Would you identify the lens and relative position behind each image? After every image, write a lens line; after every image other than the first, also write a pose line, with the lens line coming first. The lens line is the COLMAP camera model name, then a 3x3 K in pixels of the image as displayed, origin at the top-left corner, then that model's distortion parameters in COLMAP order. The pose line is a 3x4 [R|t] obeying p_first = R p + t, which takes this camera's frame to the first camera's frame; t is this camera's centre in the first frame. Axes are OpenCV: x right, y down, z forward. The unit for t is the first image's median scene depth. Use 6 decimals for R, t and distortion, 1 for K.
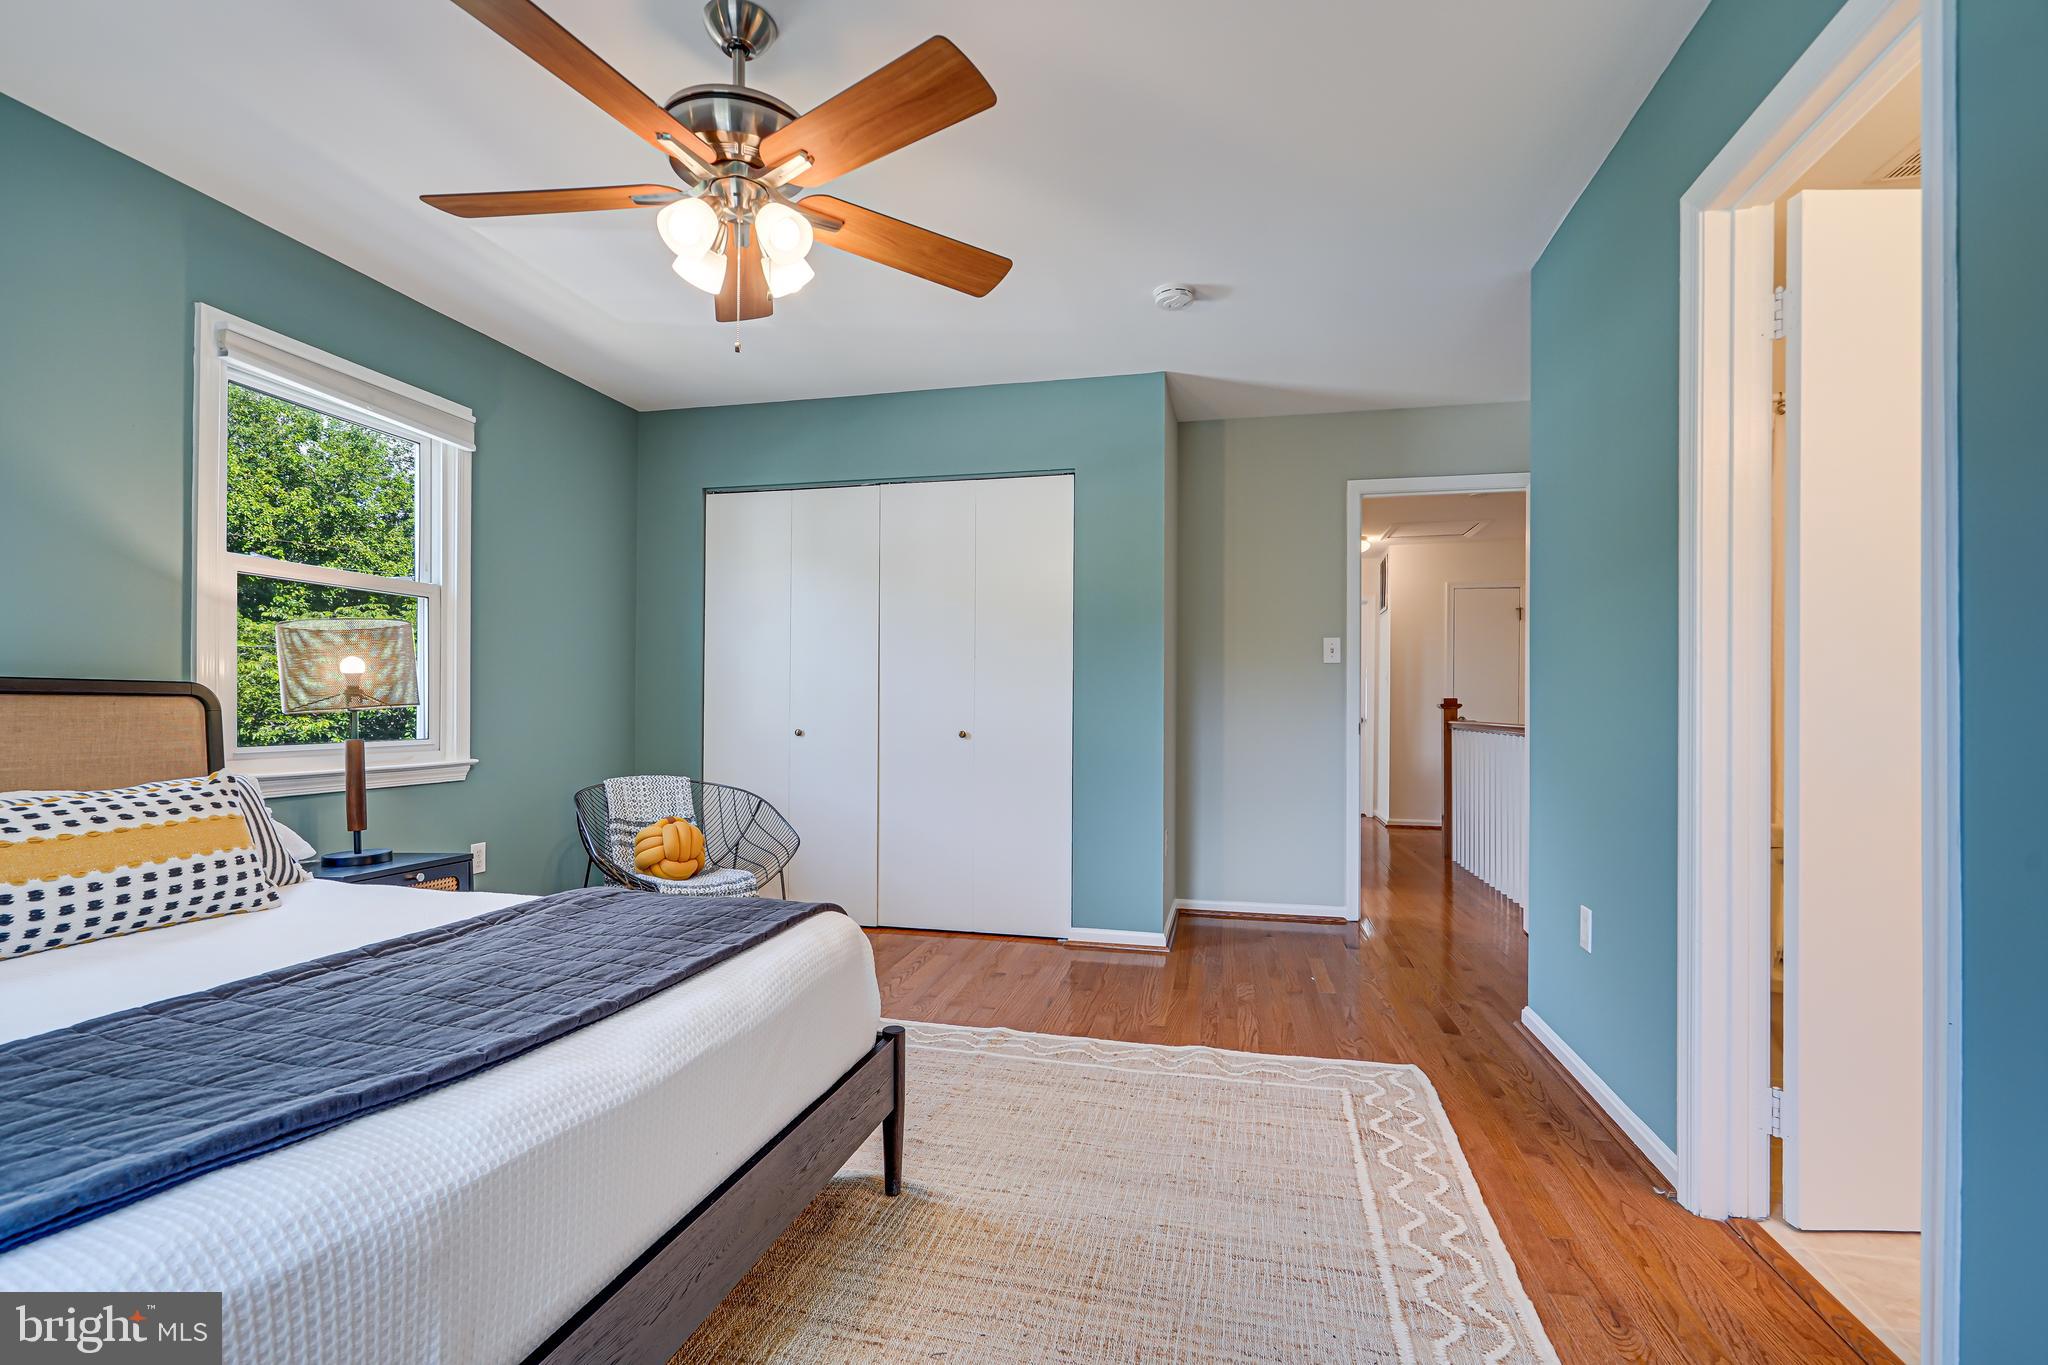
lens RADIAL K [[941.2, 0, 1024.6], [0, 941.2, 697.7], [0, 0, 1]] dist [0.001110, 0.000085]
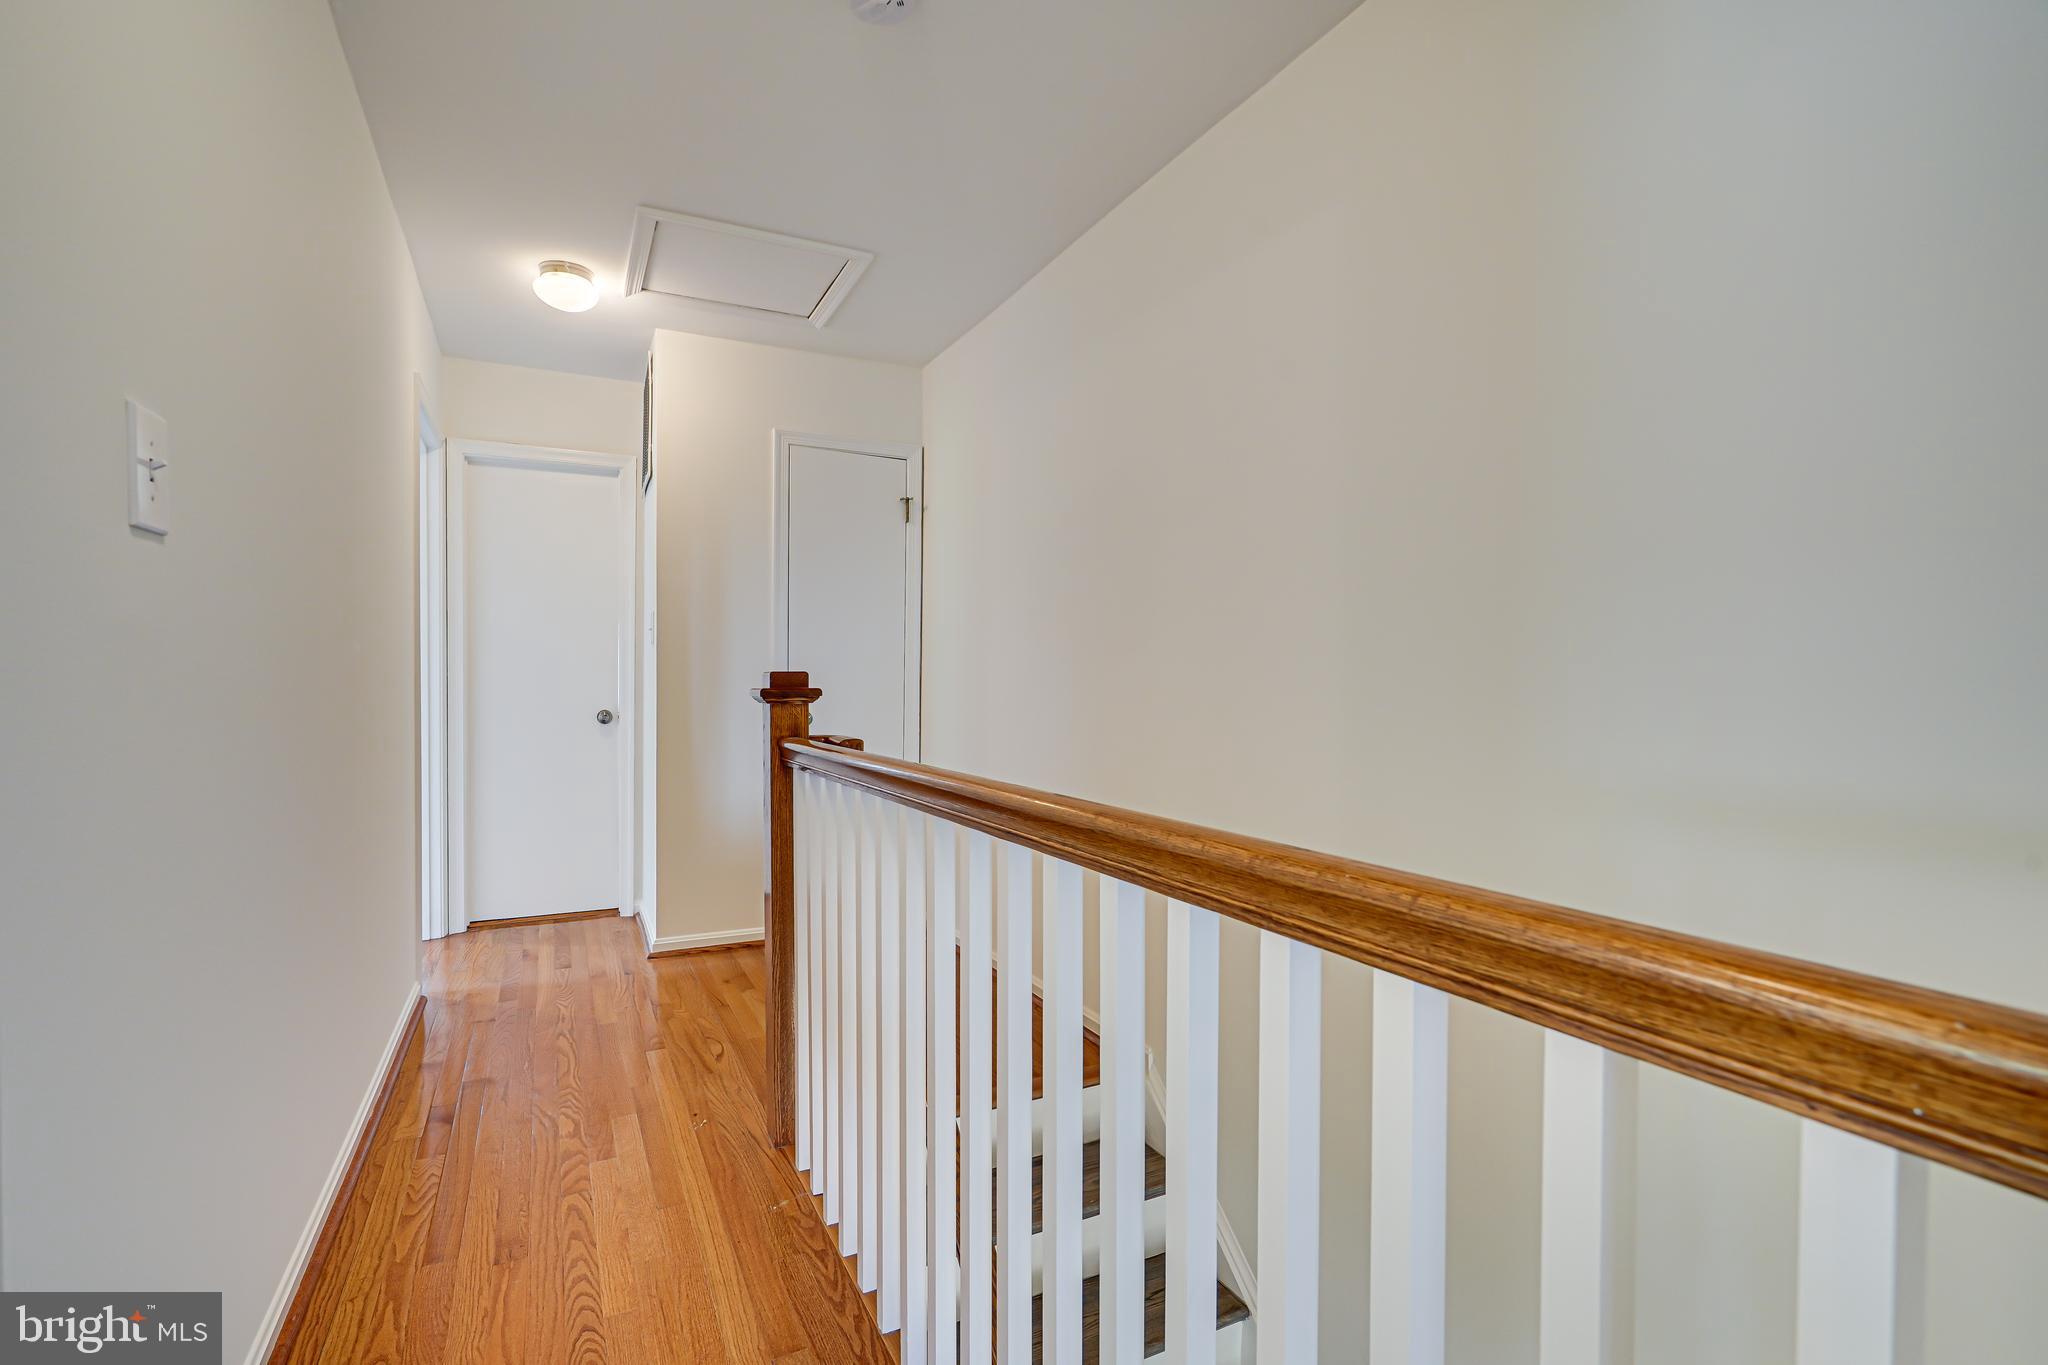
lens RADIAL K [[939.3, 0, 1013.6], [0, 939.3, 688.6], [0, 0, 1]] dist [-0.003283, -0.000301]
pose [[0.781287, -0.006260, 0.624141, 0.314024], [0.000569, 0.999956, 0.009317, 0.003718], [-0.624172, -0.006924, 0.781256, 0.705707]]
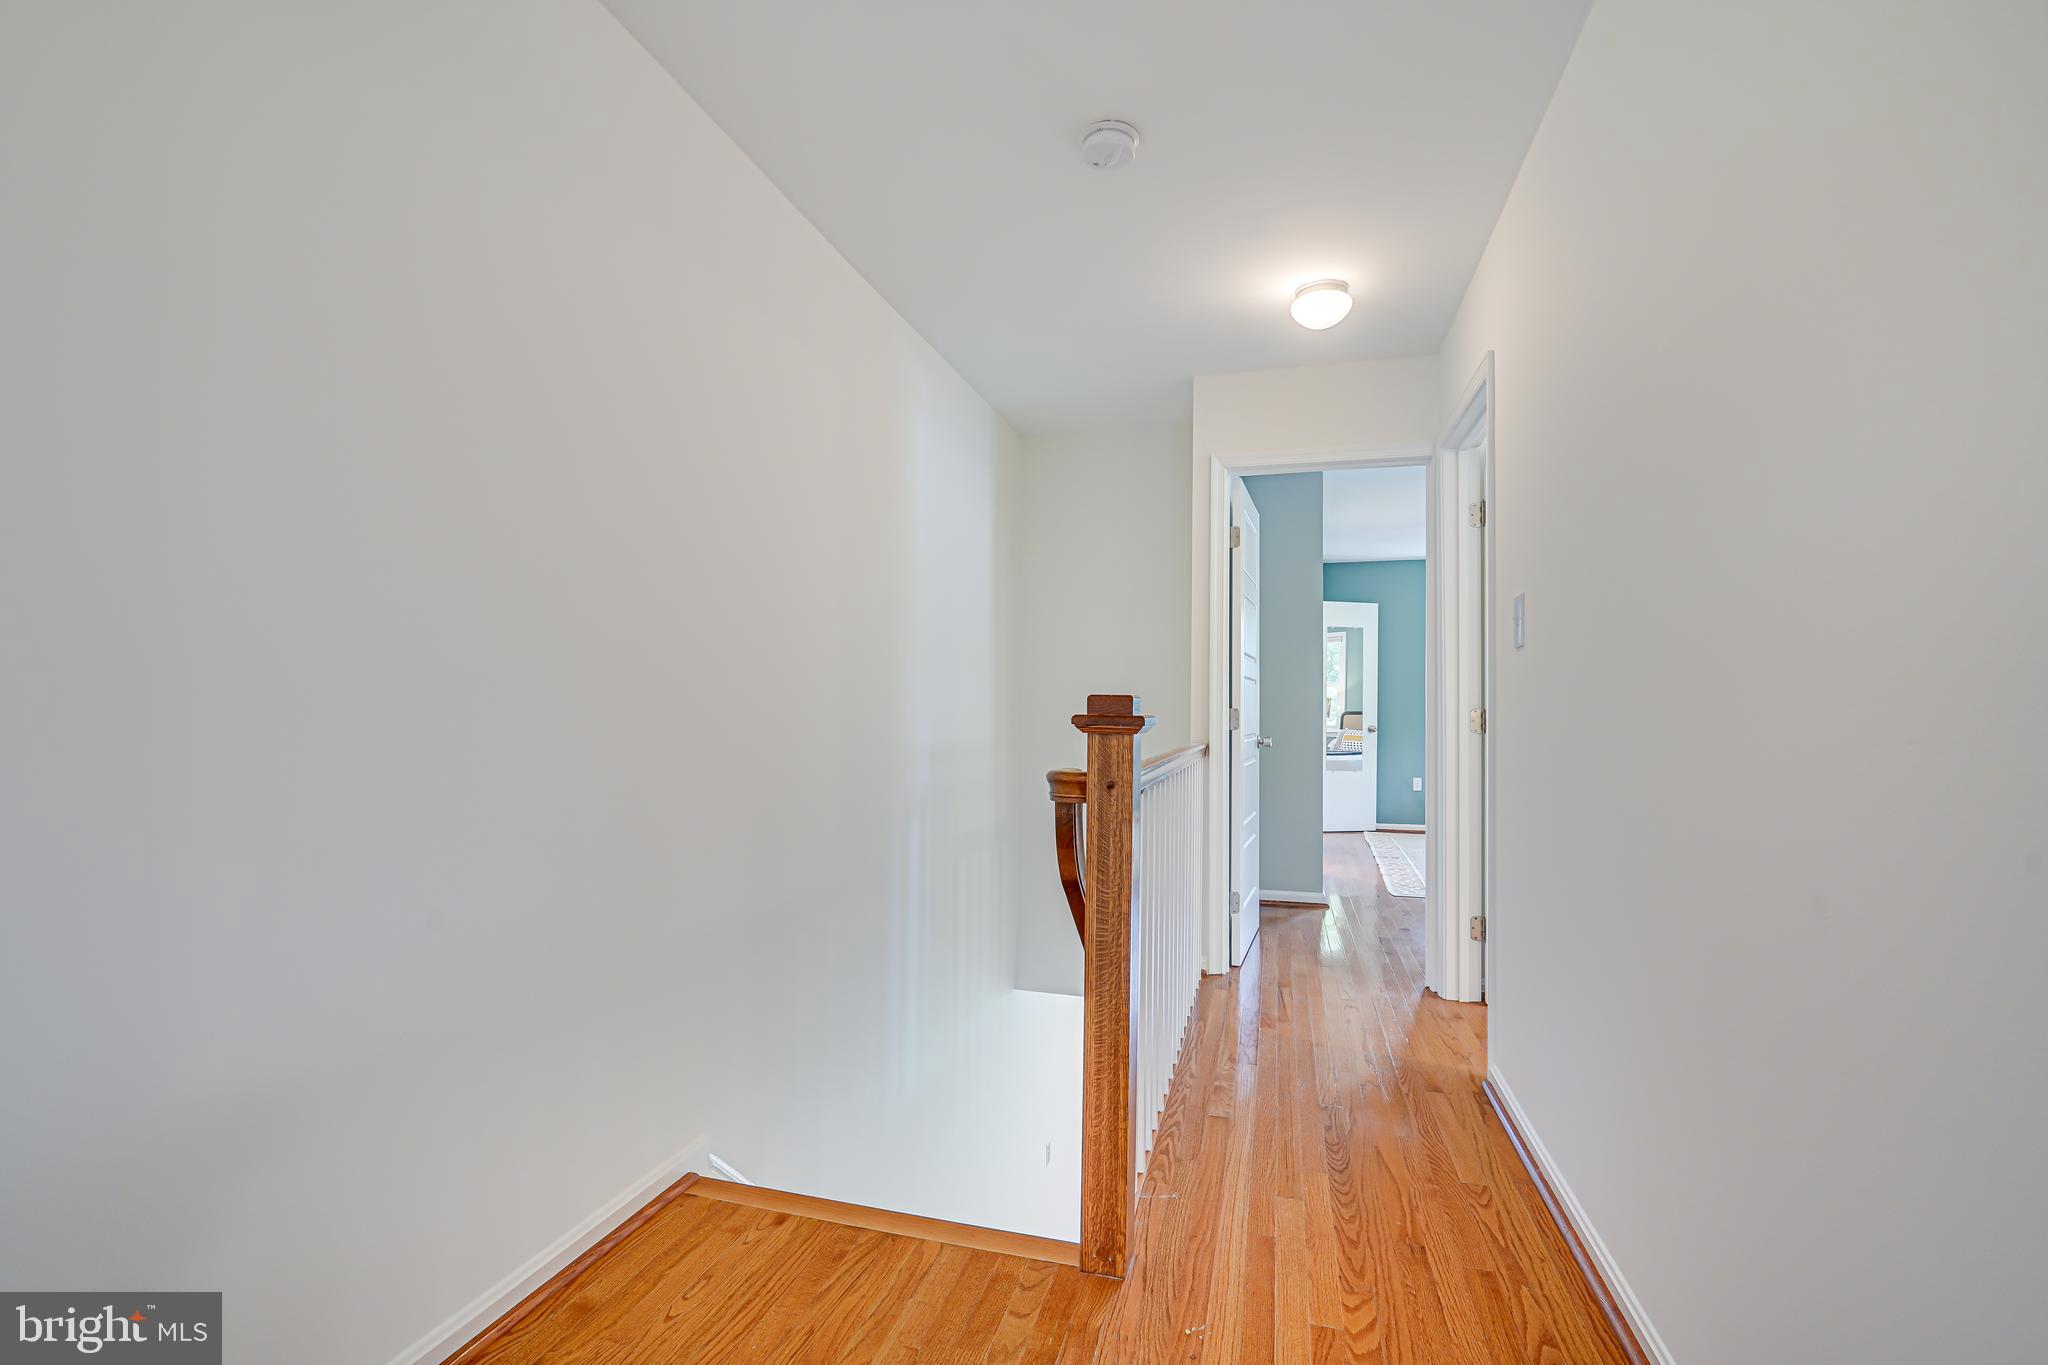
lens RADIAL K [[939.3, 0, 1015.0], [0, 939.3, 693.4], [0, 0, 1]] dist [-0.003283, -0.000301]
pose [[-0.998101, -0.011484, 0.060526, 0.445734], [-0.012914, 0.999645, -0.023297, 0.006266], [-0.060237, -0.024034, -0.997895, 1.197939]]
